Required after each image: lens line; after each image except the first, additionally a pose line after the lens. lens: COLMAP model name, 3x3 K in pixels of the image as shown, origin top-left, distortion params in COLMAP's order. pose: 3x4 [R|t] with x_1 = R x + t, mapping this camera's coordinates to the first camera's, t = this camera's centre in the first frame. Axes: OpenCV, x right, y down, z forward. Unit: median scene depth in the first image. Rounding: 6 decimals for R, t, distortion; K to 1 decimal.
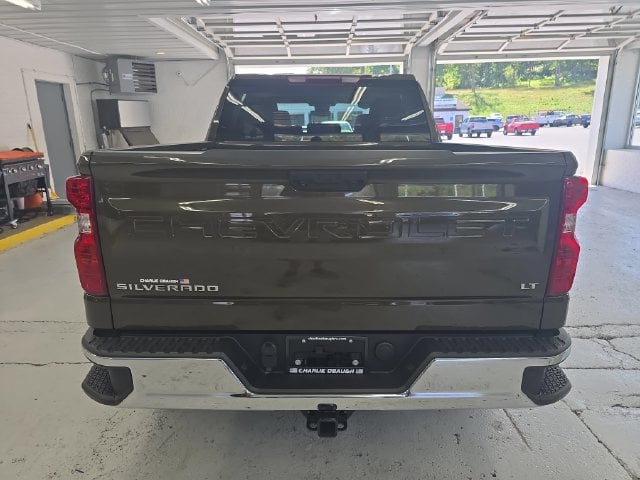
lens RADIAL K [[430.5, 0, 319.5], [0, 430.5, 236.7], [0, 0, 1]] dist [-0.001539, 0.002499]
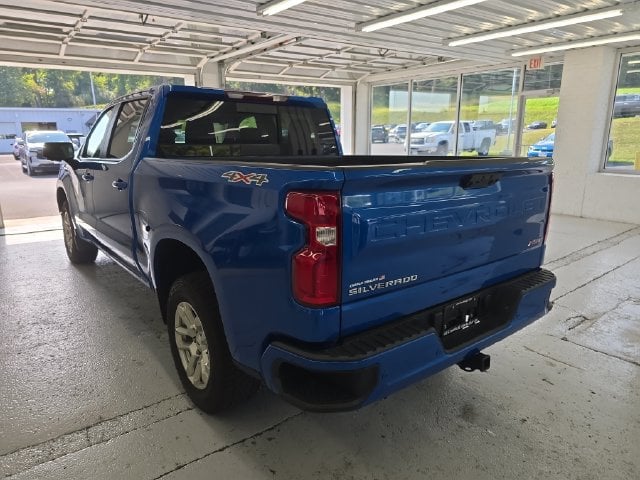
lens RADIAL K [[445.9, 0, 347.0], [0, 445.9, 261.7], [0, 0, 1]] dist [0.011204, -0.001620]
pose [[0.770682, -0.162741, 0.616087, -0.263245], [0.157911, 0.985456, 0.062776, -0.006559], [-0.617343, 0.048907, 0.785172, 0.033060]]
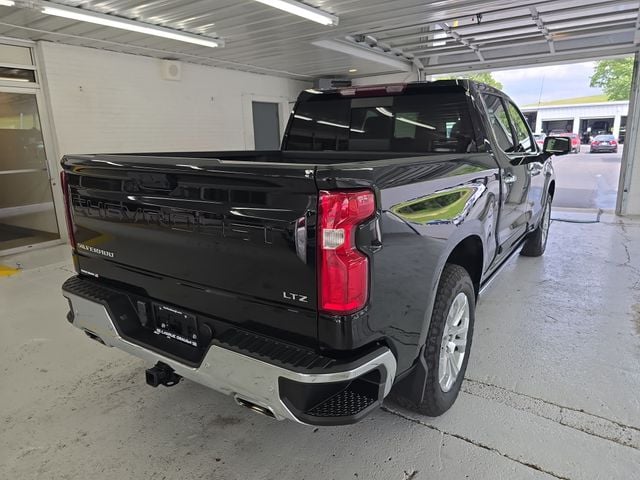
lens RADIAL K [[435.1, 0, 321.5], [0, 435.1, 256.9], [0, 0, 1]] dist [0.003343, -0.002191]
pose [[0.835440, 0.139179, -0.531666, 0.244947], [-0.130618, 0.989966, 0.053904, -0.008888], [0.533834, 0.024412, 0.845237, 0.041345]]
